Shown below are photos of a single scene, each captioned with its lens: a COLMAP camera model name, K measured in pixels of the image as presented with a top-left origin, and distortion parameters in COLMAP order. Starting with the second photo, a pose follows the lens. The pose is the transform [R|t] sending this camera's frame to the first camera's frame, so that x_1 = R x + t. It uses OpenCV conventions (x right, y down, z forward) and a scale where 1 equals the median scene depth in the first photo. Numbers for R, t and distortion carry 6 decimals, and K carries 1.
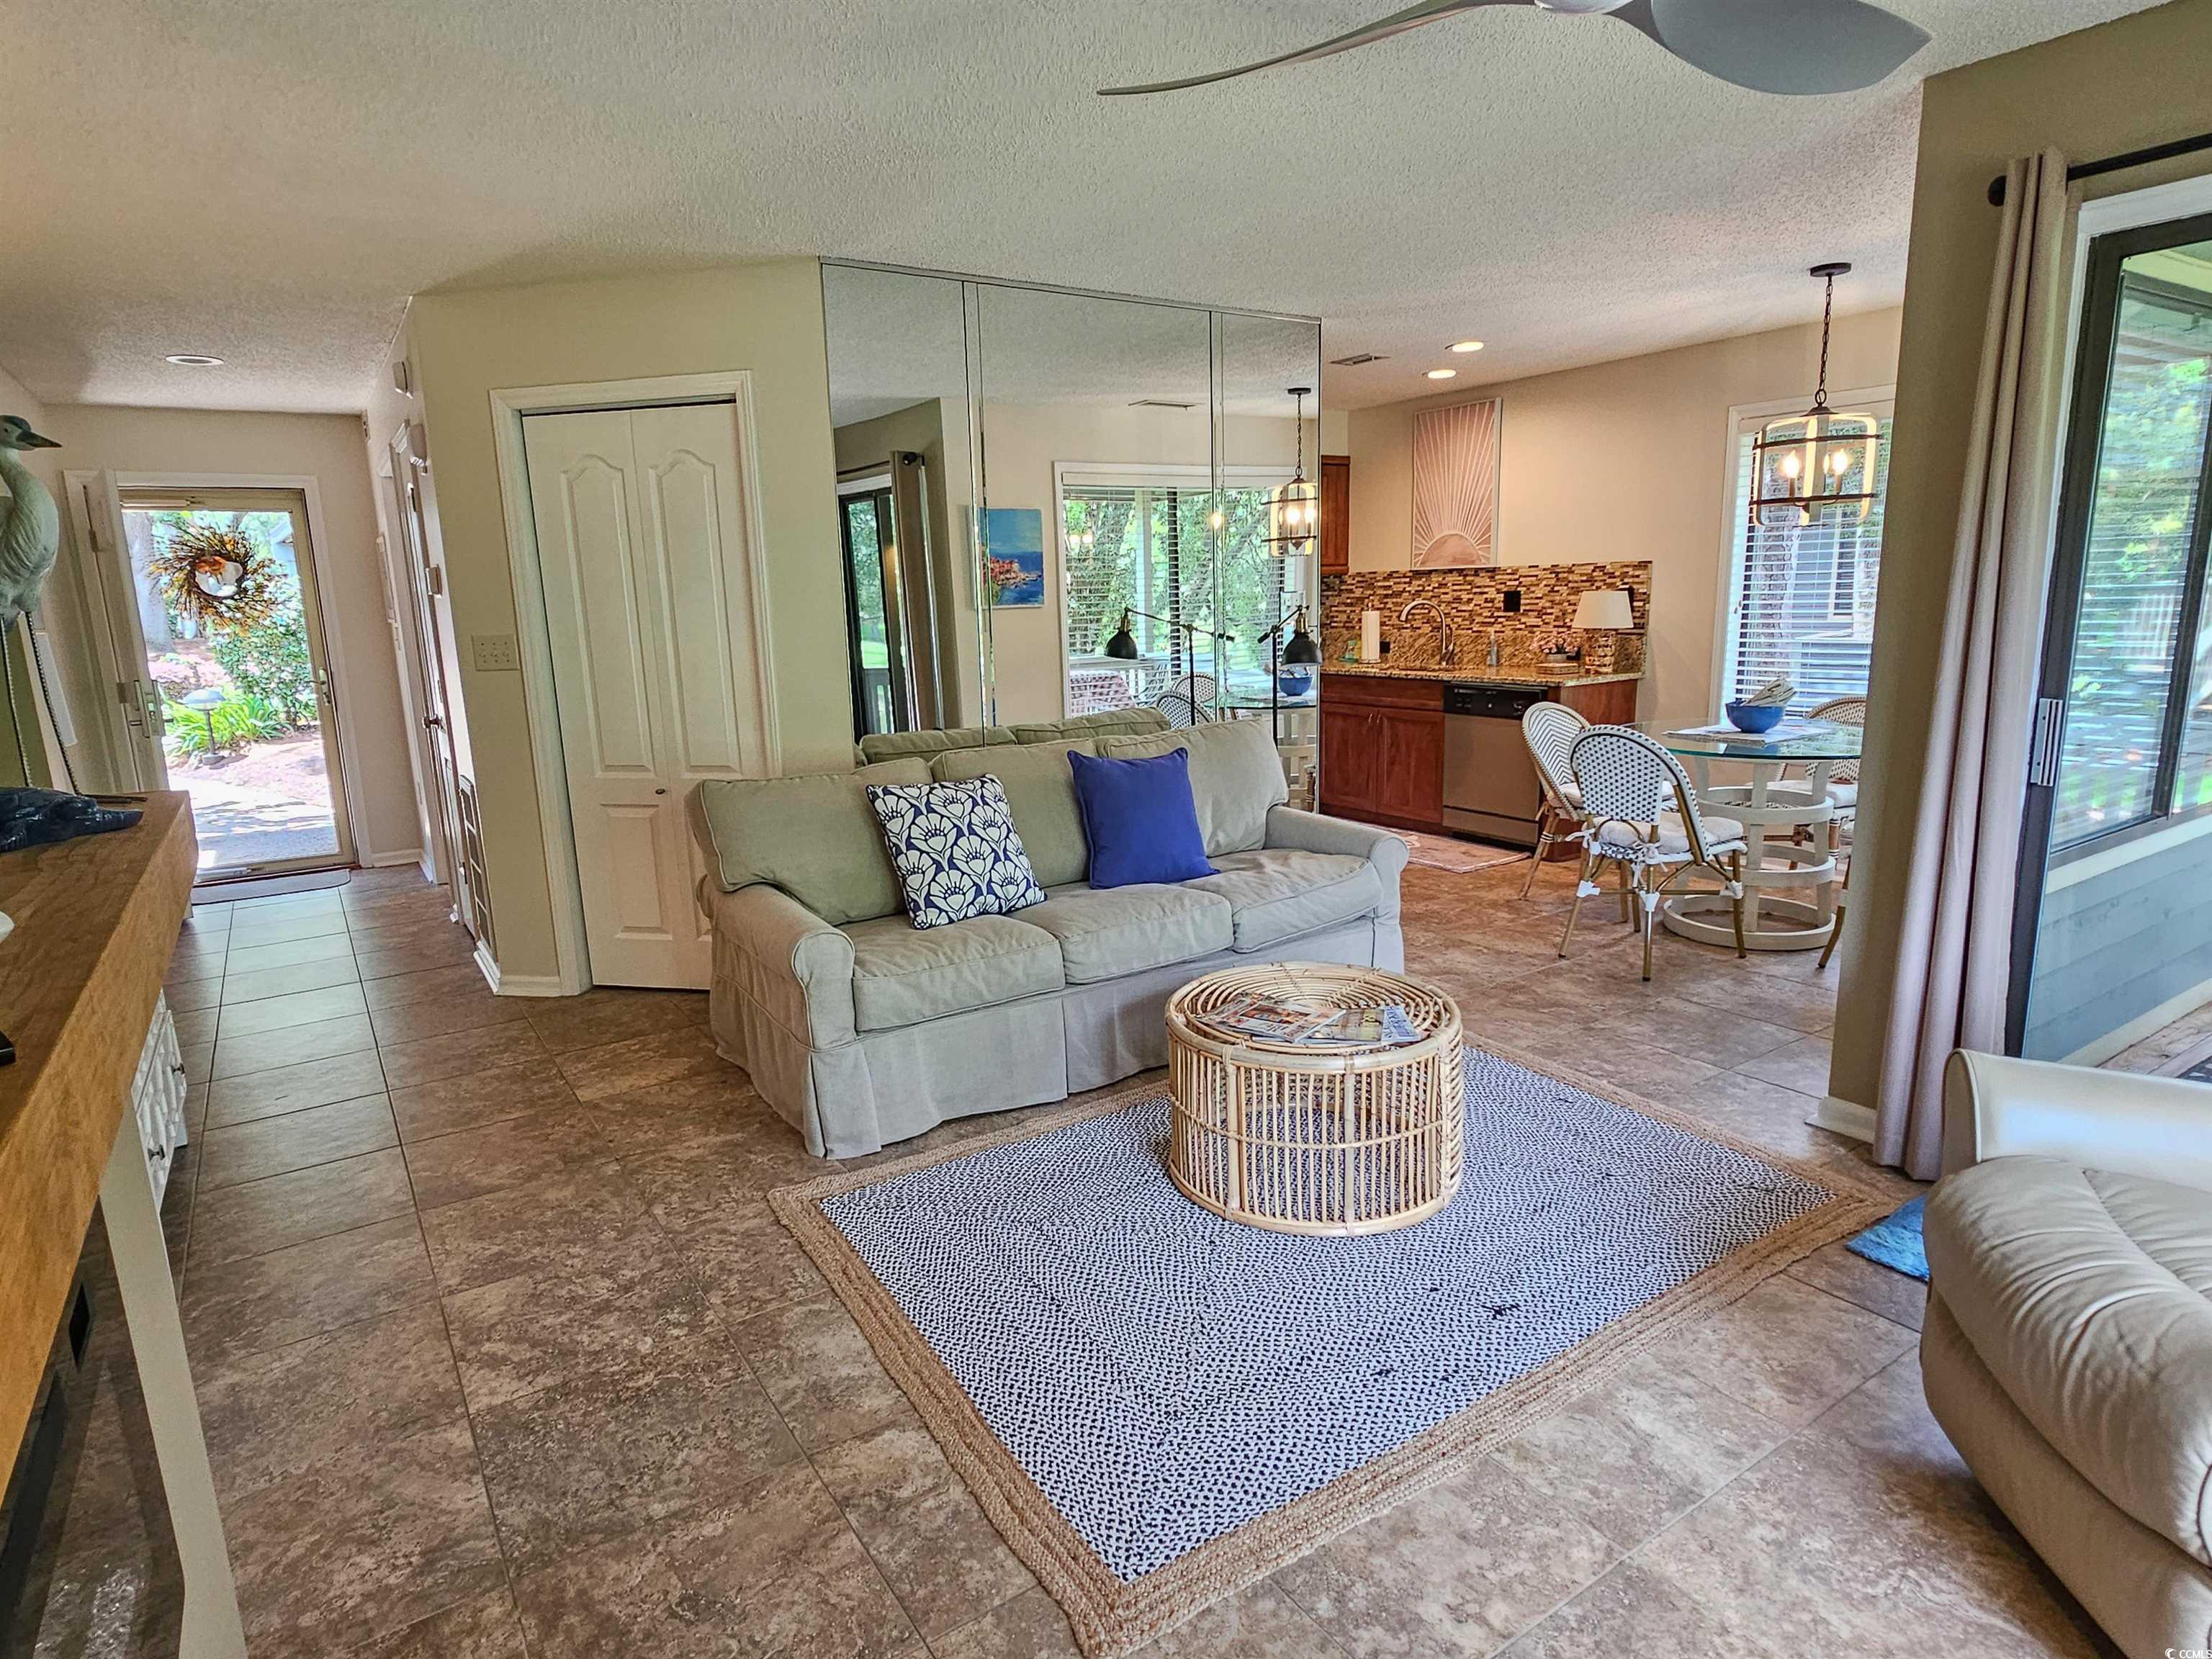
lens RADIAL K [[1232.9, 0, 1097.9], [0, 1232.9, 844.4], [0, 0, 1]] dist [-0.007864, 0.003010]
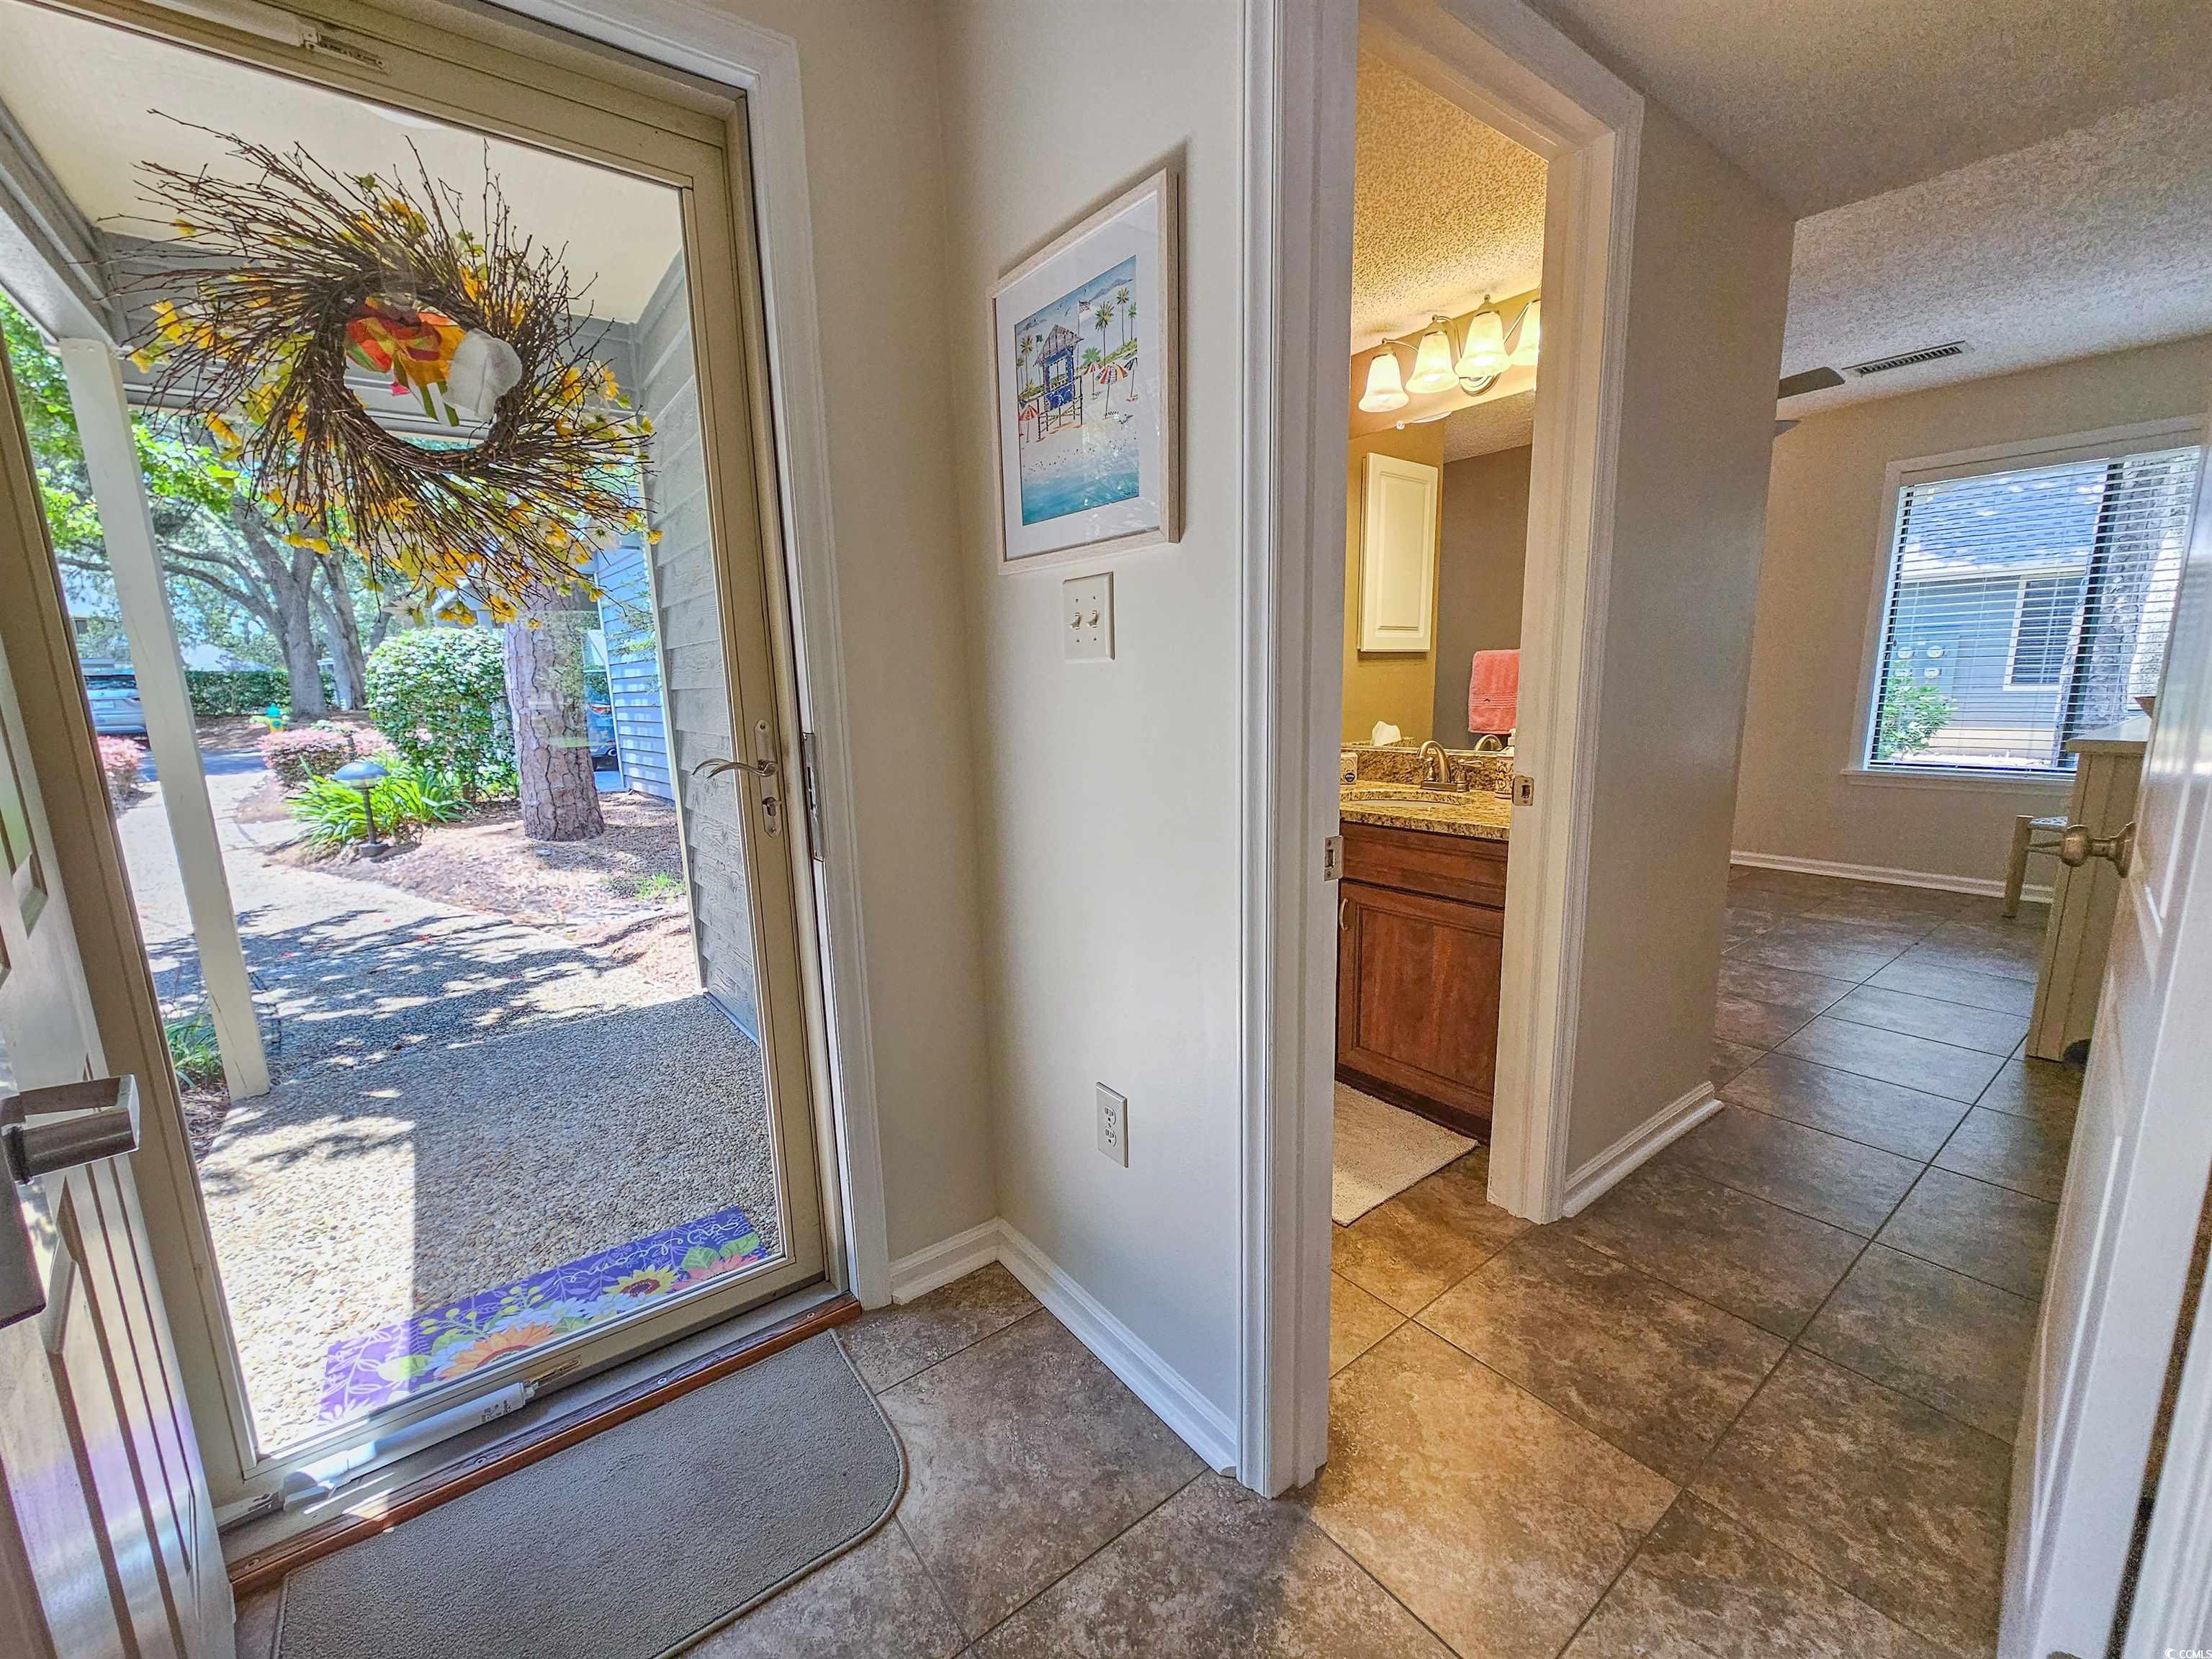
lens RADIAL K [[899.5, 0, 1107.2], [0, 899.5, 852.2], [0, 0, 1]] dist [-0.003844, 0.001397]
pose [[0.997740, -0.011064, 0.066283, -0.768708], [0.012022, 0.999829, -0.014067, -0.144317], [-0.066116, 0.014832, 0.997702, 1.049361]]
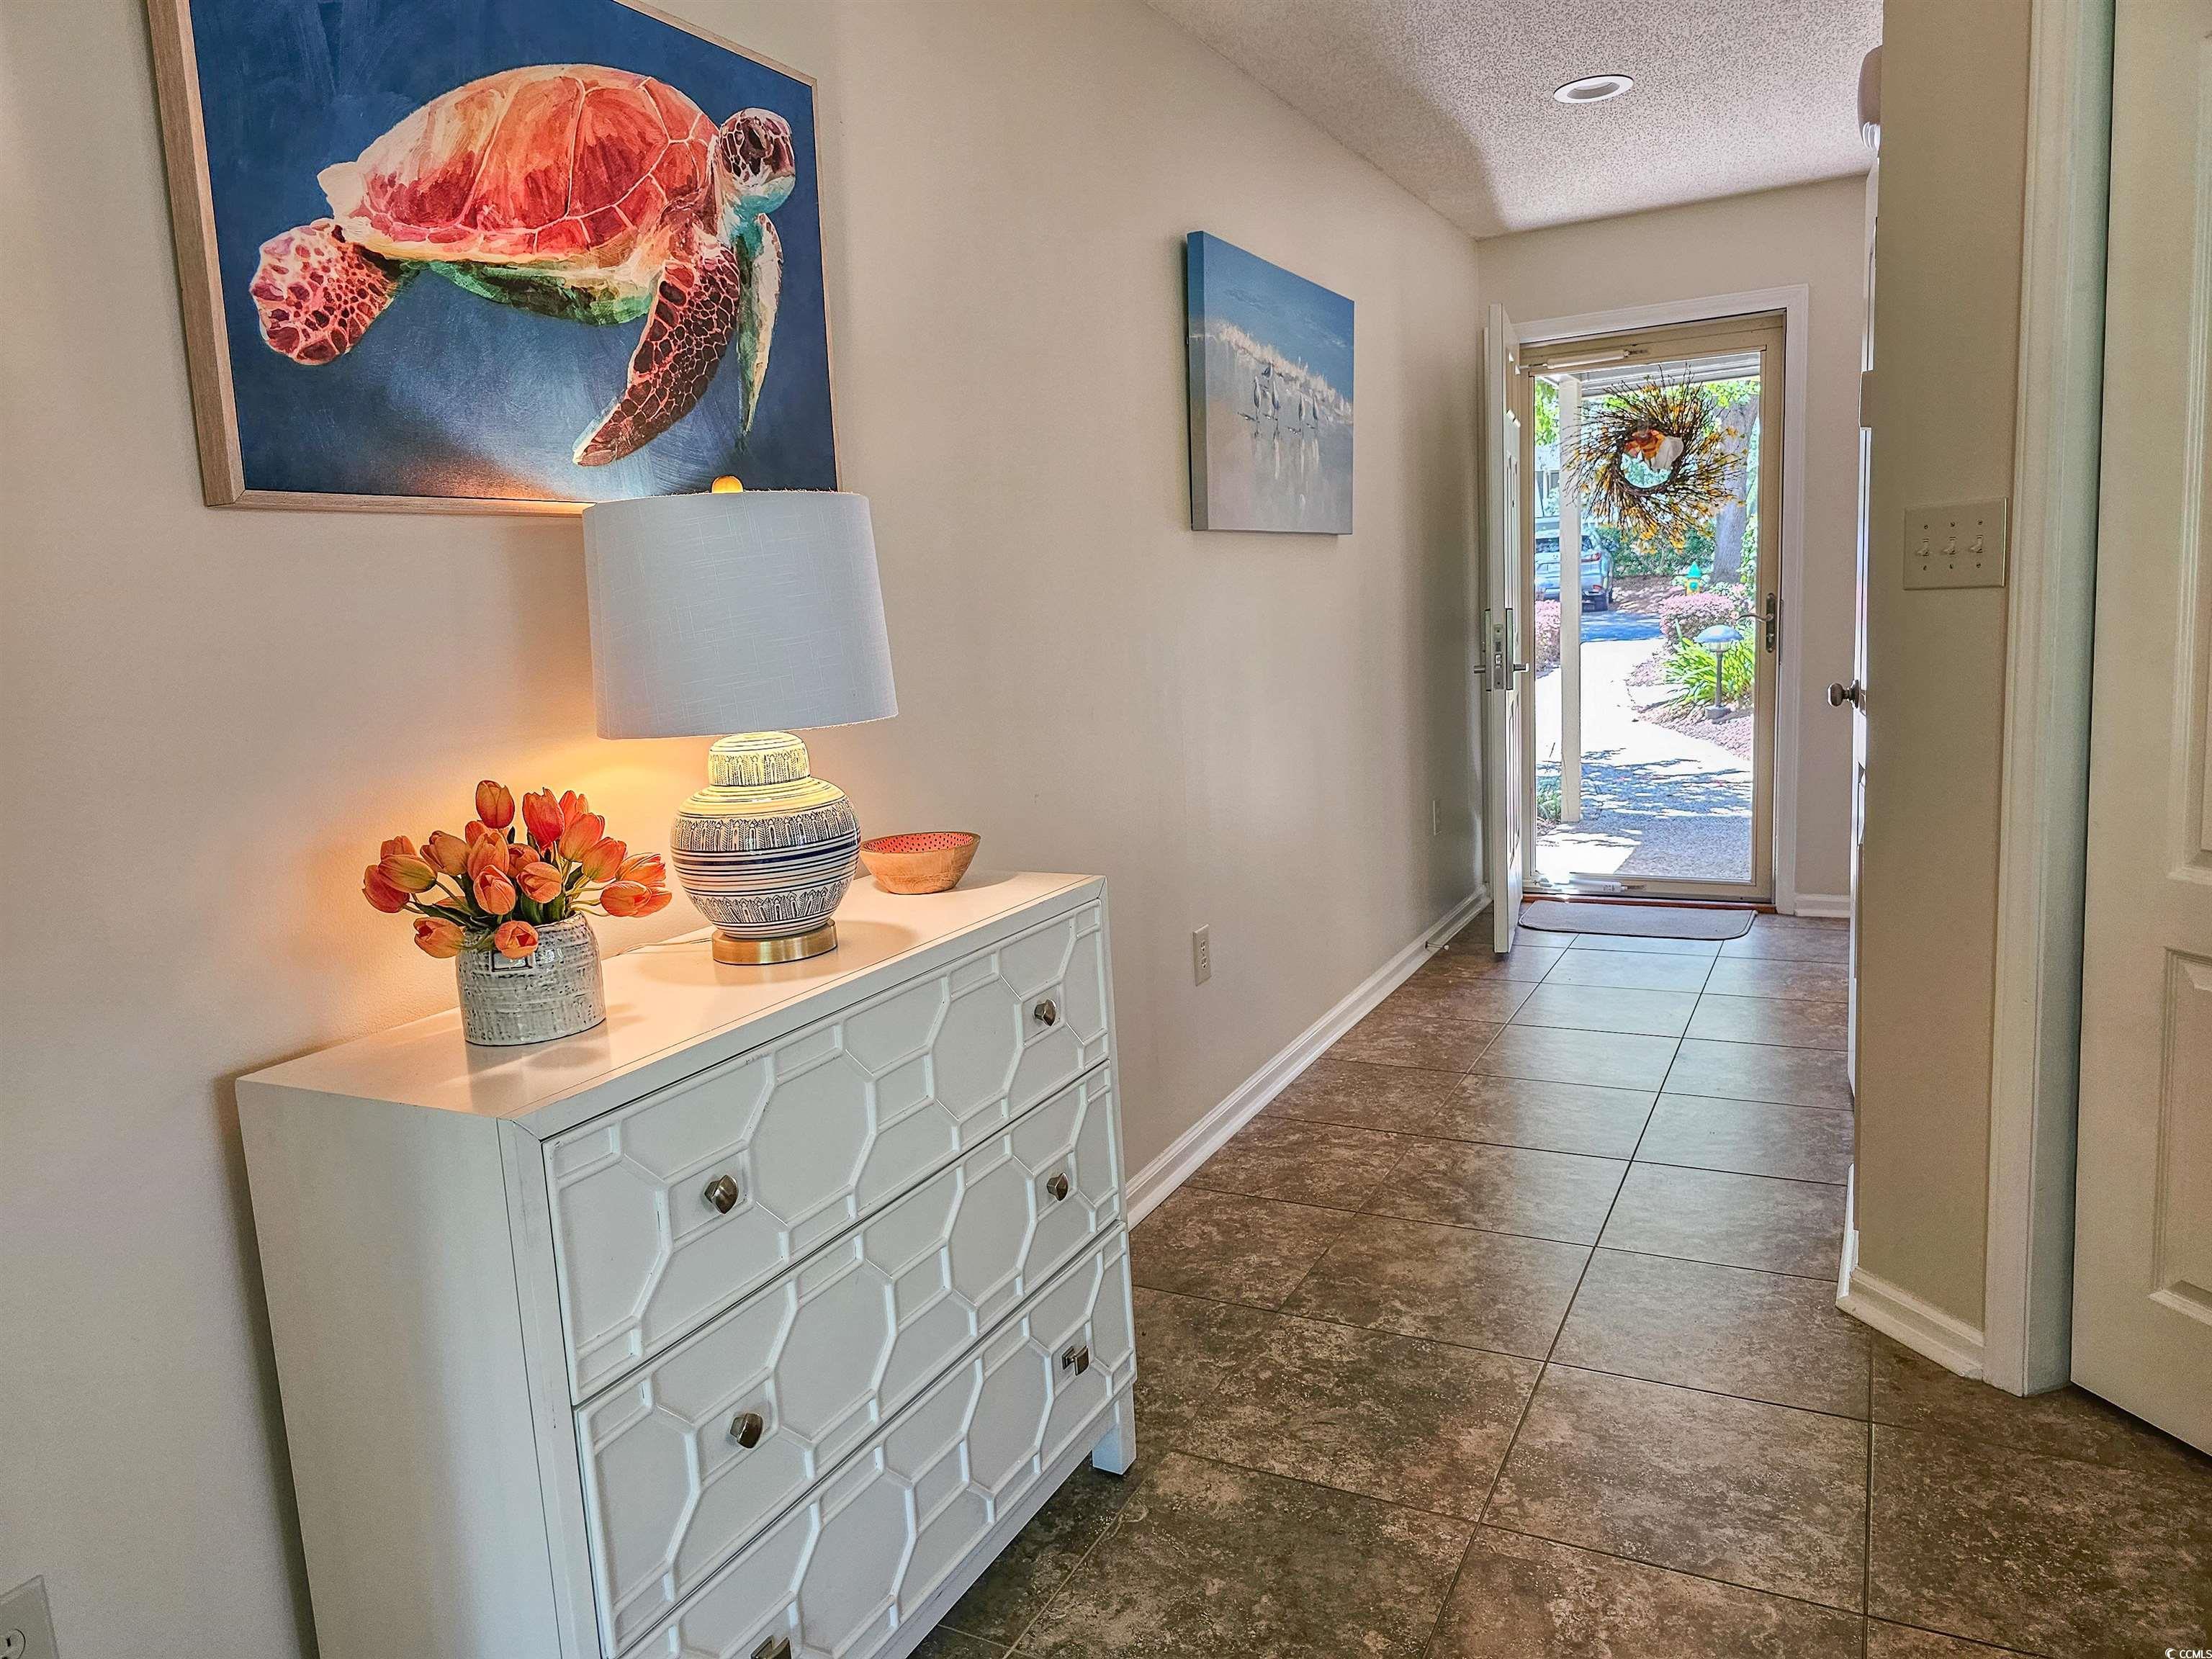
lens RADIAL K [[1485.0, 0, 1083.4], [0, 1485.0, 836.6], [0, 0, 1]] dist [0.009577, -0.006385]
pose [[0.477314, 0.139889, -0.867527, -0.157820], [-0.128880, 0.987716, 0.088360, -0.057104], [0.869230, 0.069631, 0.489480, 0.443262]]
